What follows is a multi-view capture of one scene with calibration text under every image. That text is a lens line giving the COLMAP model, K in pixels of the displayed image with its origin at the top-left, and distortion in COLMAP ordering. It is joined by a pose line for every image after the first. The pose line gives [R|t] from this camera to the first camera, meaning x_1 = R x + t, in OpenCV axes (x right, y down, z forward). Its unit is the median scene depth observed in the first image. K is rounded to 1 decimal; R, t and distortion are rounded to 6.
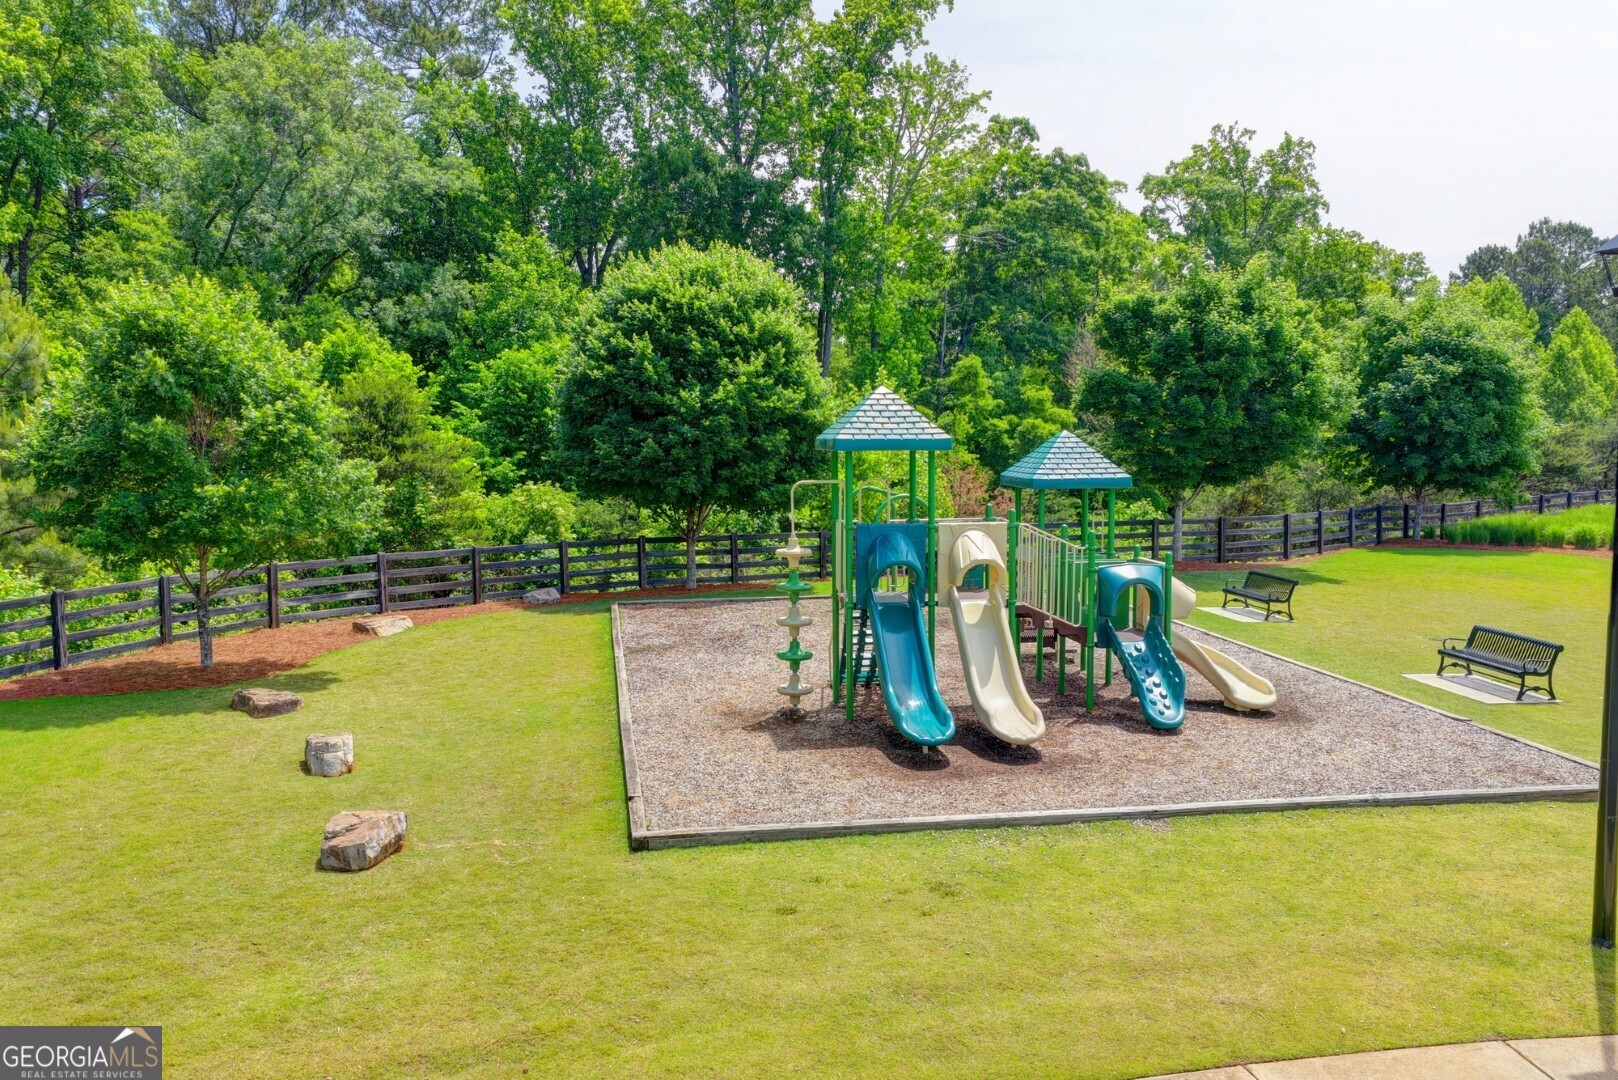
lens RADIAL K [[1336.8, 0, 815.5], [0, 1336.8, 547.6], [0, 0, 1]] dist [-0.009004, 0.021445]
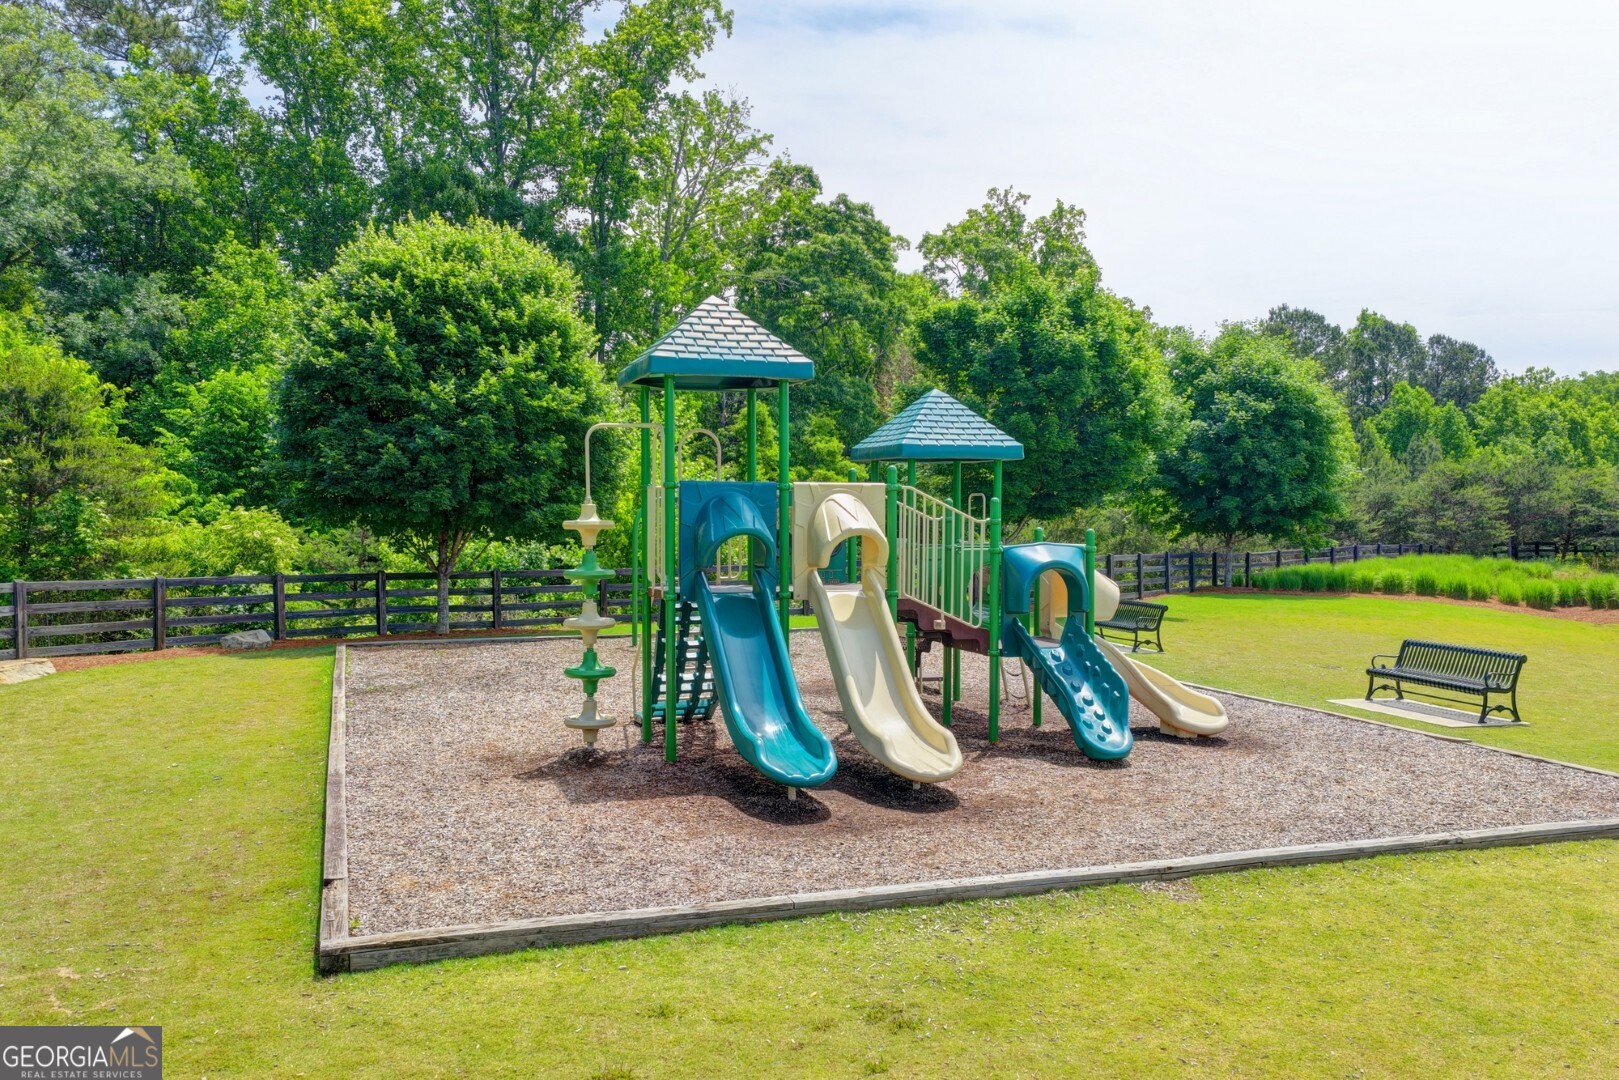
lens RADIAL K [[1356.2, 0, 809.5], [0, 1356.2, 540.0], [0, 0, 1]] dist [-0.015758, 0.043510]
pose [[0.985829, 0.000635, 0.167754, -0.011703], [0.010508, 0.997796, -0.065526, 0.032539], [-0.167426, 0.066360, 0.983649, 0.152030]]
